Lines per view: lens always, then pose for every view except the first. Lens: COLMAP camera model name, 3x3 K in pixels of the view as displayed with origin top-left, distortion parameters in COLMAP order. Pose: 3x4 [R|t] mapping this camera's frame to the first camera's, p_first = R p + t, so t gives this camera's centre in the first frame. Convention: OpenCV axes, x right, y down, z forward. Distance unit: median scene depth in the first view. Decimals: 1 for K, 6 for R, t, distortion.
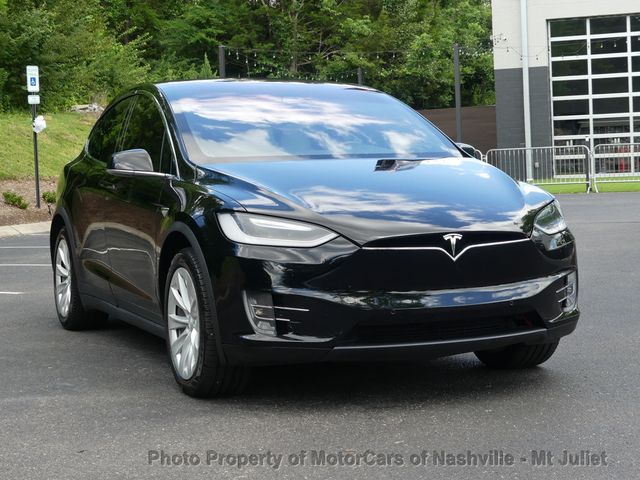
lens RADIAL K [[1267.3, 0, 322.3], [0, 1267.3, 239.1], [0, 0, 1]] dist [0.032024, 0.000000]
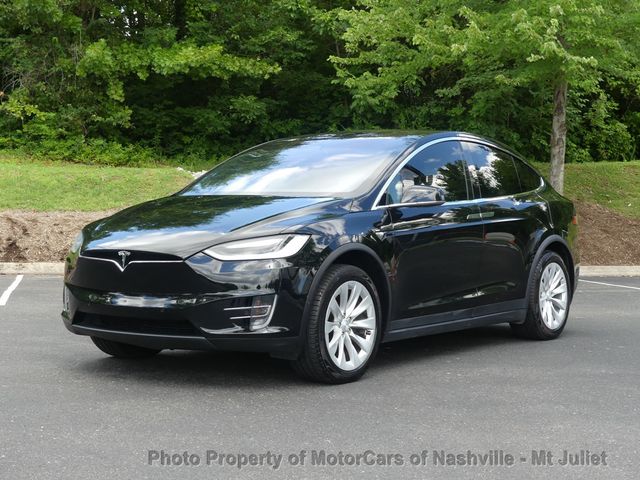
lens RADIAL K [[1156.6, 0, 317.0], [0, 1156.6, 242.6], [0, 0, 1]] dist [-0.036493, 0.000000]
pose [[0.514104, 0.059548, -0.855658, 0.309857], [-0.079674, 0.996589, 0.021485, -0.013750], [0.854019, 0.057128, 0.517095, 0.136293]]
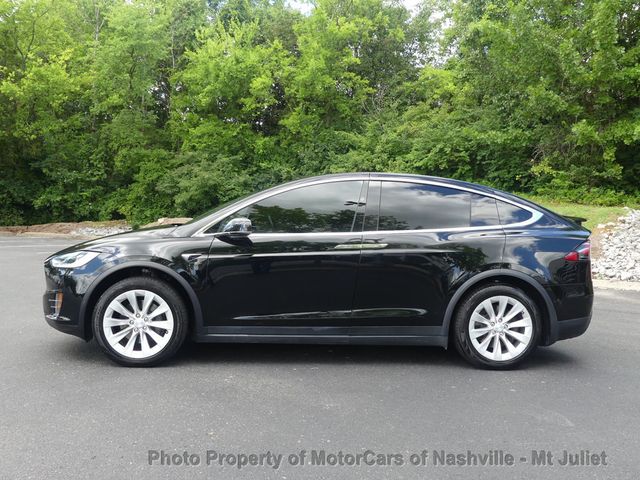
lens RADIAL K [[650.3, 0, 320.2], [0, 650.3, 238.3], [0, 0, 1]] dist [0.006491, 0.000000]
pose [[-0.325890, 0.045662, -0.944304, 0.243364], [-0.080904, 0.993822, 0.075977, -0.038046], [0.941939, 0.101158, -0.320183, 0.436032]]
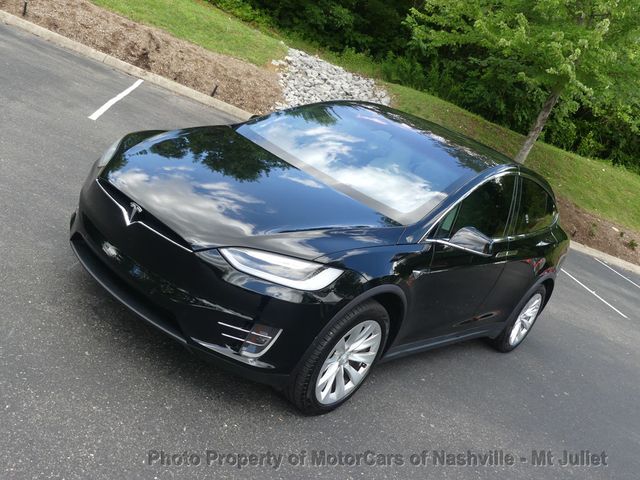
lens RADIAL K [[650.3, 0, 330.0], [0, 650.3, 228.8], [0, 0, 1]] dist [0.006491, 0.000000]
pose [[0.425968, 0.421867, -0.800362, 0.162474], [-0.444959, 0.867938, 0.220670, -0.047685], [0.787758, 0.262130, 0.557427, 0.203987]]
